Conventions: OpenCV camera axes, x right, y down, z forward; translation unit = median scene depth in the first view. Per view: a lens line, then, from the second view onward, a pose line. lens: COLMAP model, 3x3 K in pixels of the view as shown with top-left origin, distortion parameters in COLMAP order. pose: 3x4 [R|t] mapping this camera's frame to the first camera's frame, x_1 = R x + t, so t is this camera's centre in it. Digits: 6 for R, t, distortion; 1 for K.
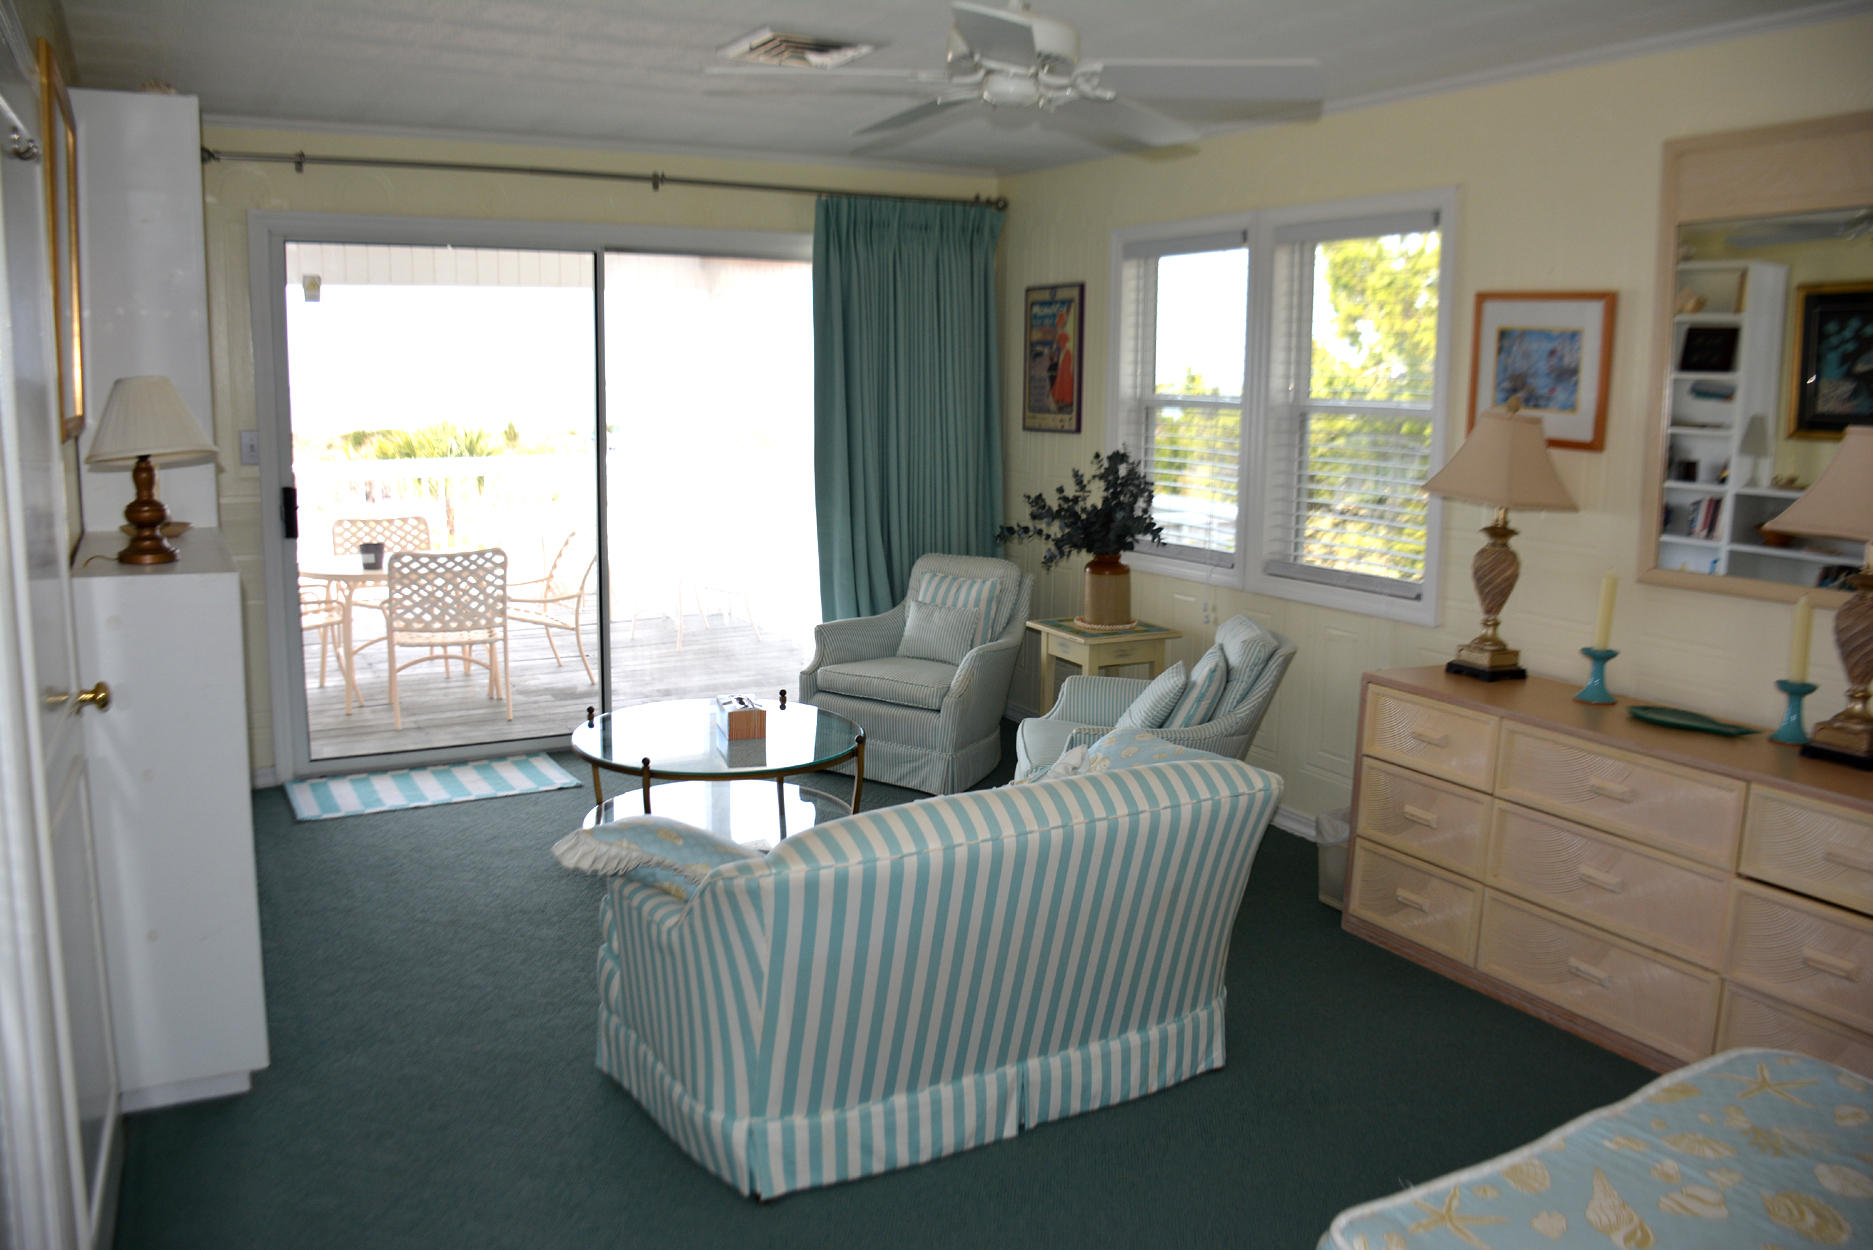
lens RADIAL K [[1459.8, 0, 952.4], [0, 1459.8, 601.9], [0, 0, 1]] dist [-0.149733, 0.103210]
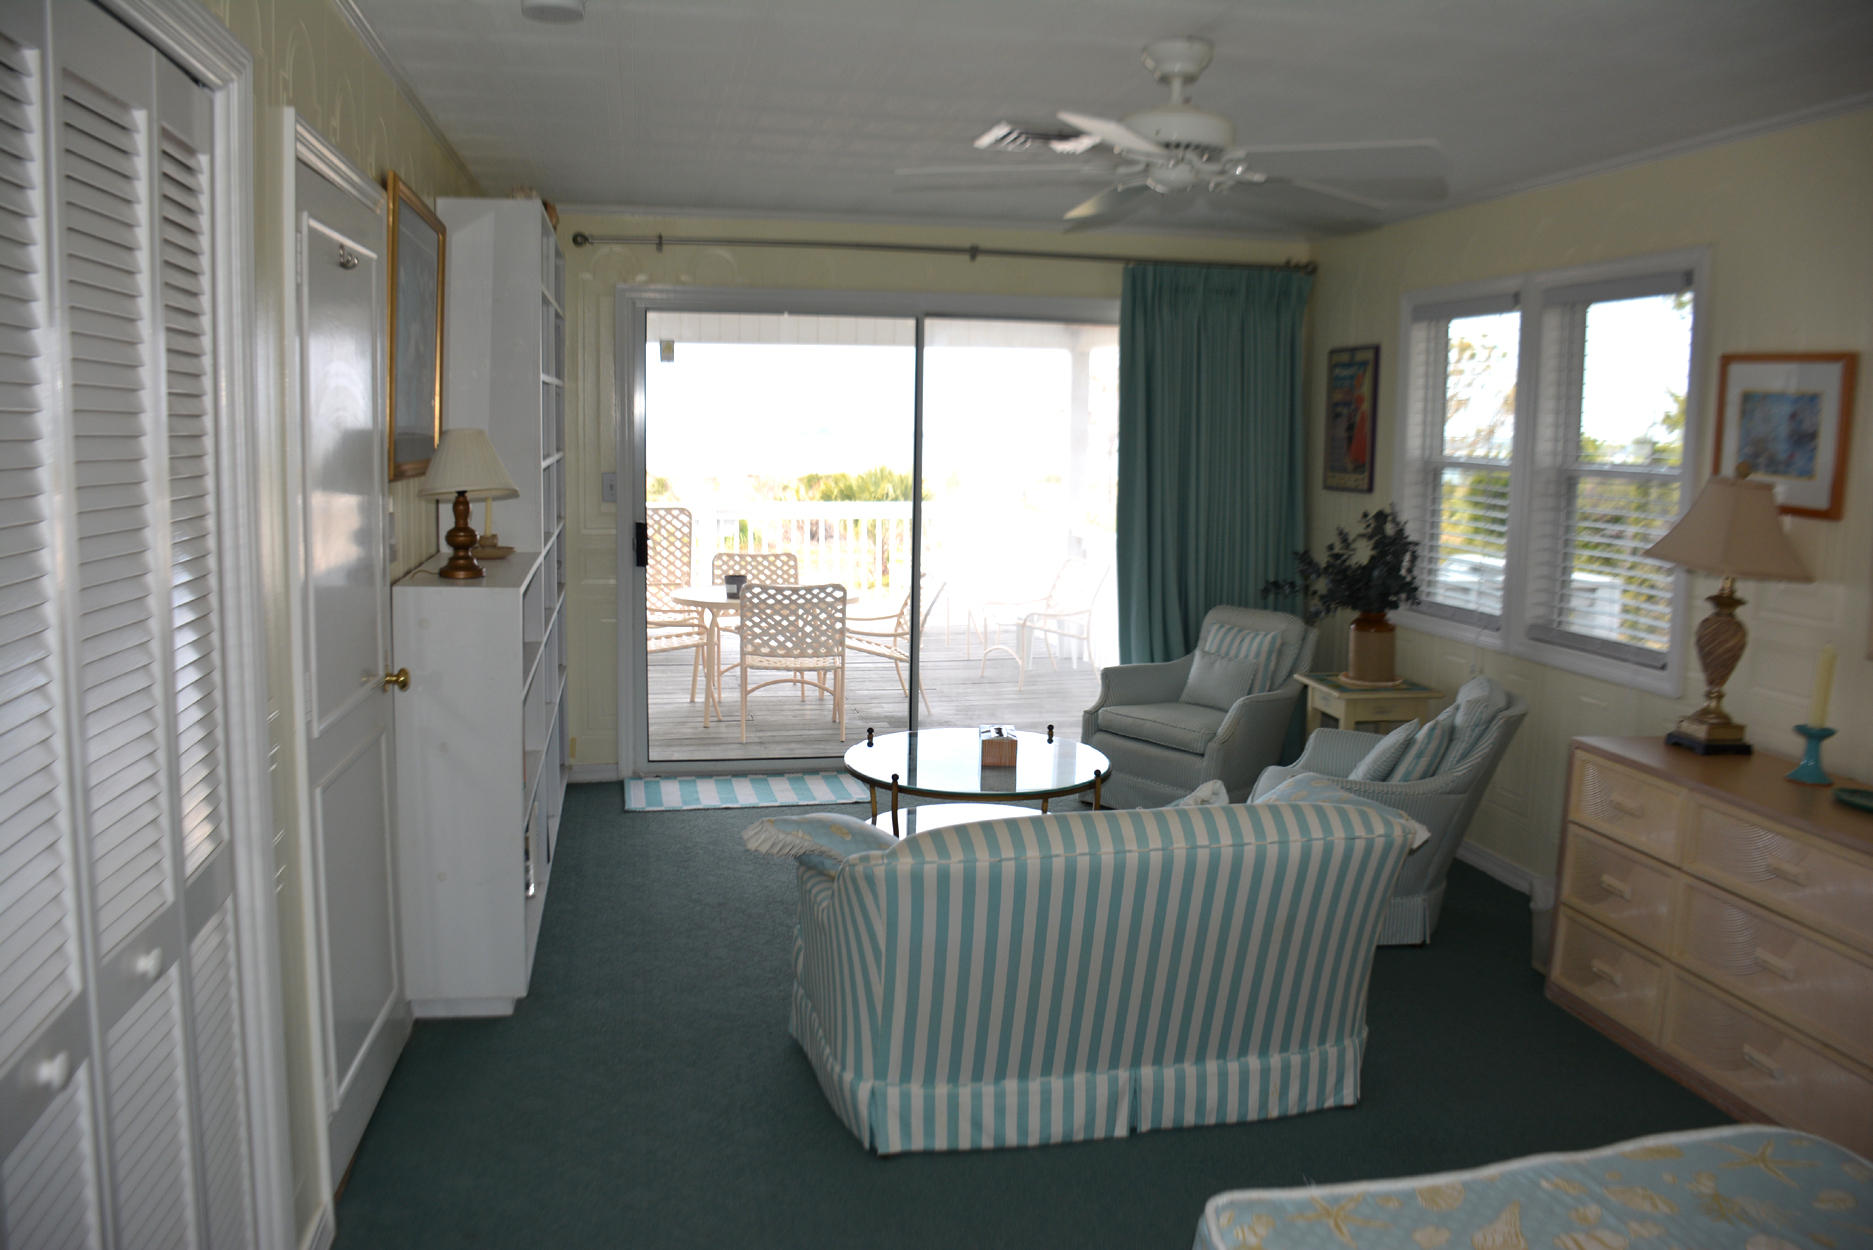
lens RADIAL K [[1459.8, 0, 952.4], [0, 1459.8, 601.9], [0, 0, 1]] dist [-0.149733, 0.103210]
pose [[0.954104, 0.040950, -0.296662, 0.164412], [-0.051688, 0.998258, -0.028440, 0.005577], [0.294981, 0.042468, 0.954559, -0.063172]]
